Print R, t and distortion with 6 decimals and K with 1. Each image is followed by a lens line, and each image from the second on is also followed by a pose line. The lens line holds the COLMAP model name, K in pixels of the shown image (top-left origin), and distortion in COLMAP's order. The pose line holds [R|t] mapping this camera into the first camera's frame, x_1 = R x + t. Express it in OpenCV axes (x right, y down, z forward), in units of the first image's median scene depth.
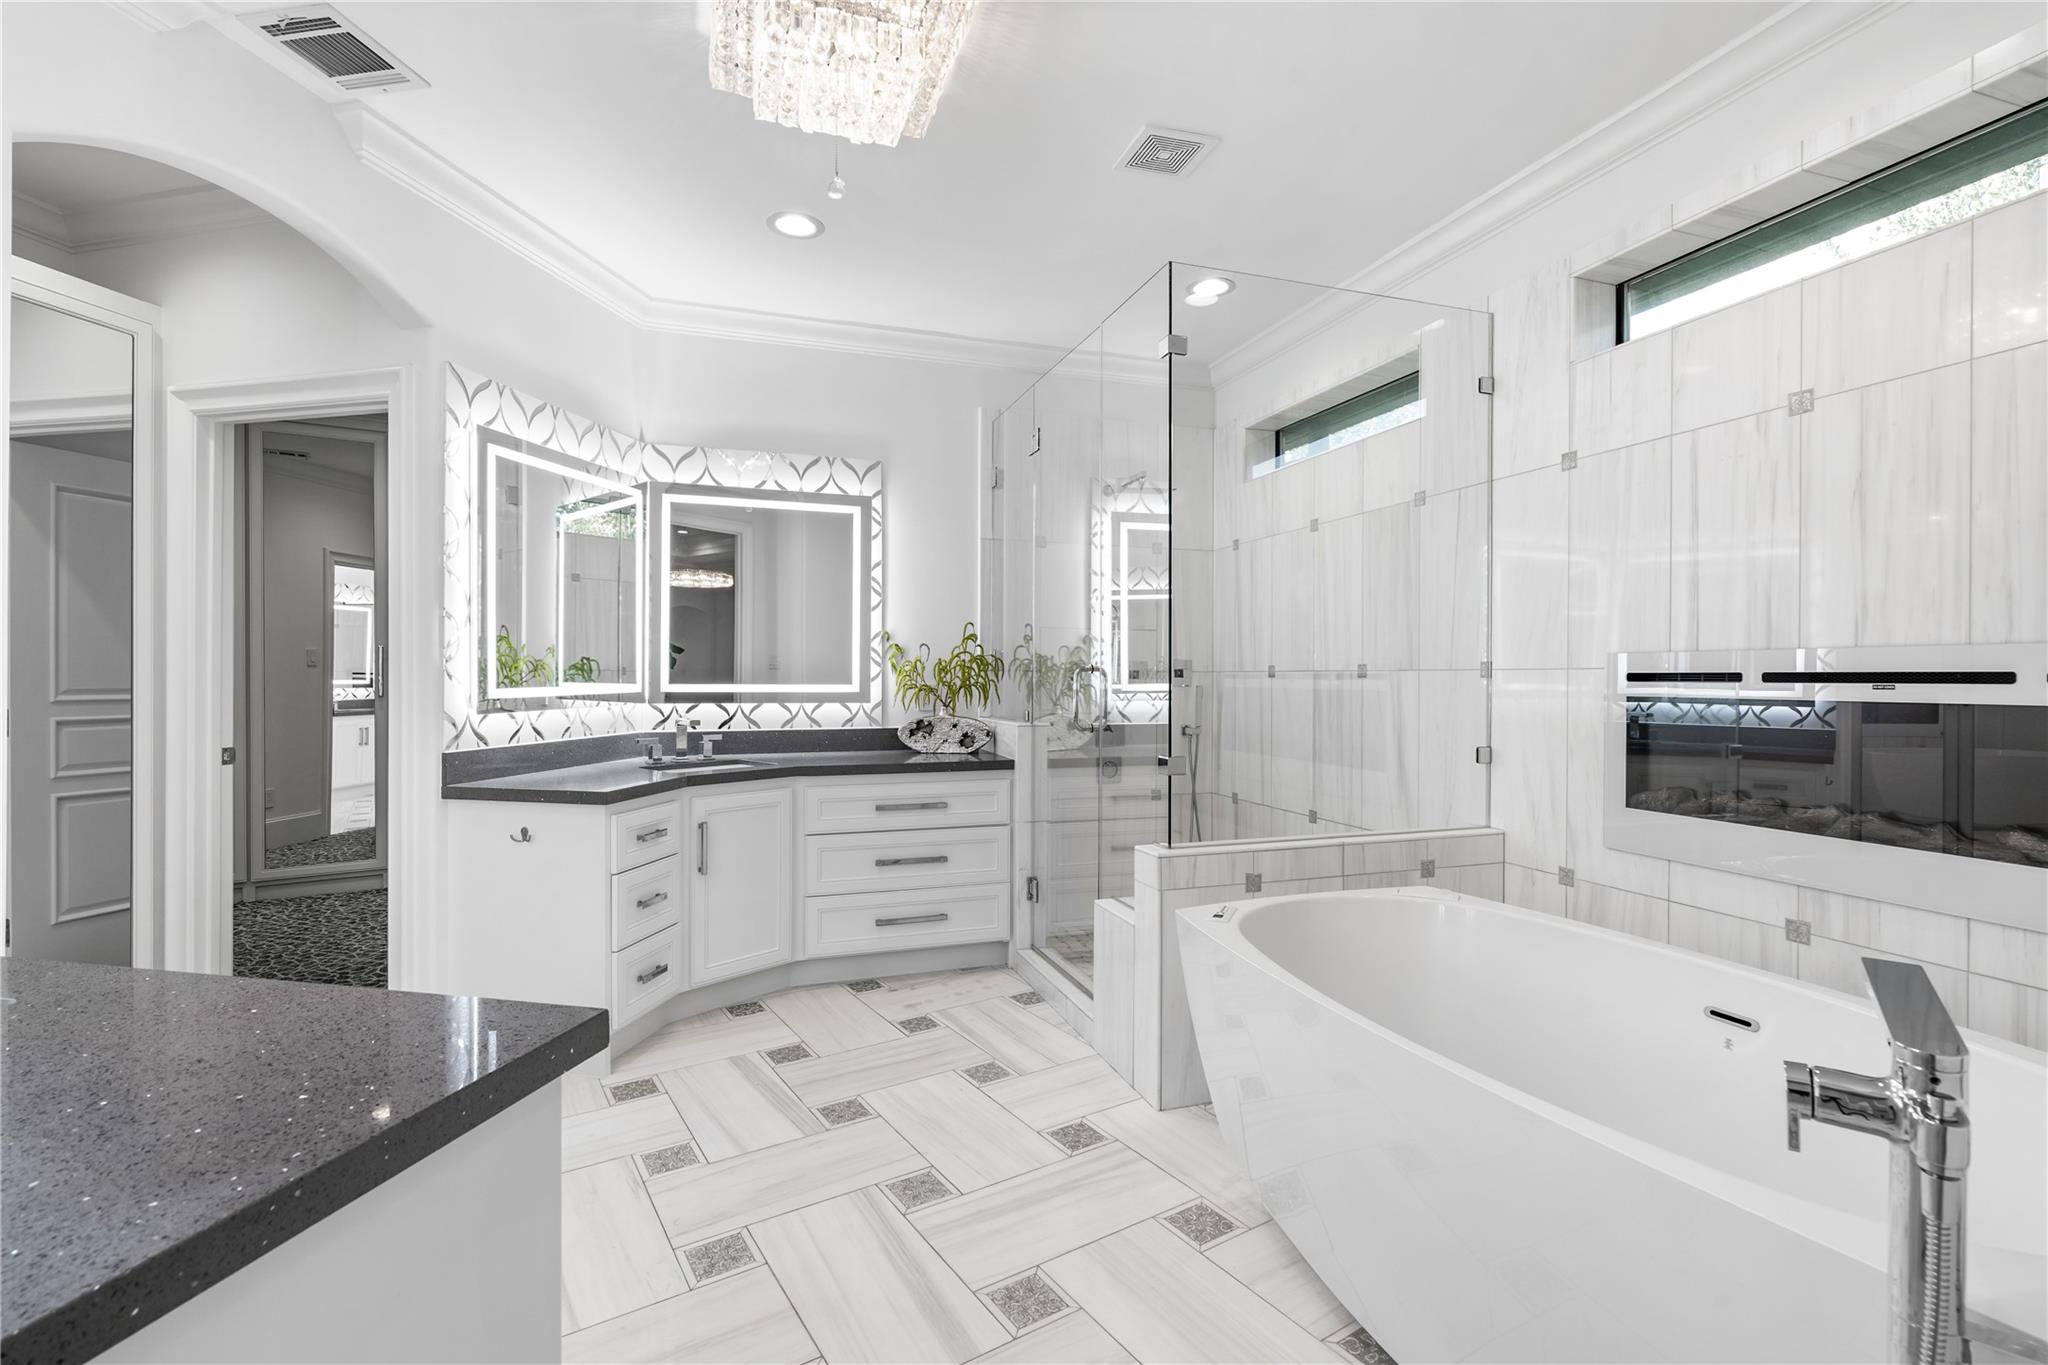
lens RADIAL K [[914.1, 0, 1019.4], [0, 914.1, 675.9], [0, 0, 1]] dist [-0.009484, -0.000076]
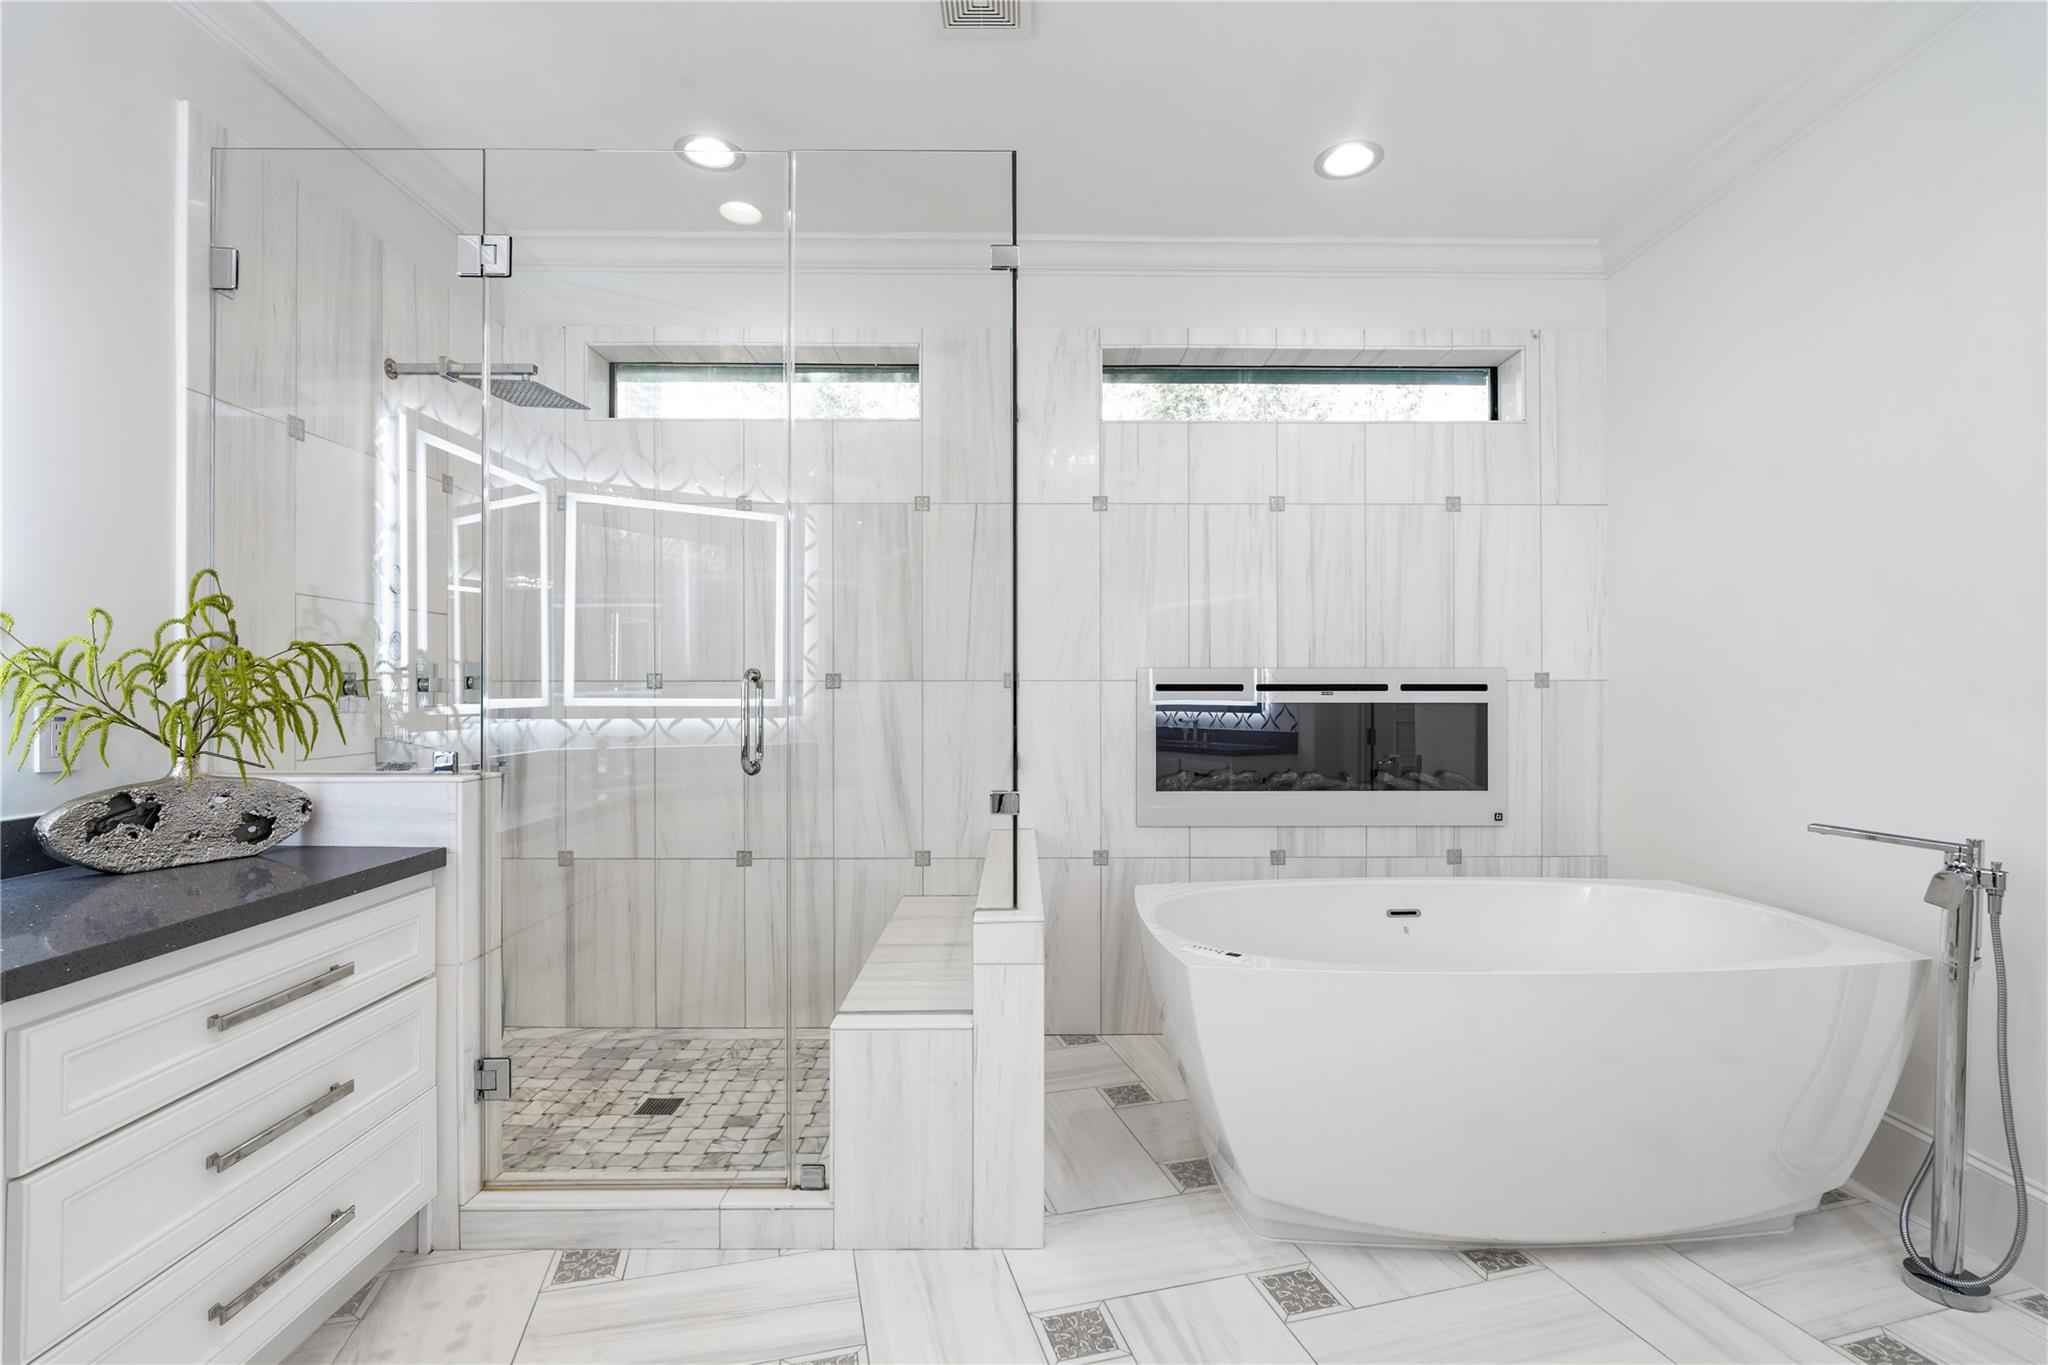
lens RADIAL K [[914.1, 0, 1025.4], [0, 914.1, 694.1], [0, 0, 1]] dist [-0.009484, -0.000076]
pose [[0.309468, -0.006215, 0.950890, -0.593659], [0.001009, 0.999980, 0.006207, 0.001834], [-0.950909, -0.000961, 0.309468, 0.786013]]
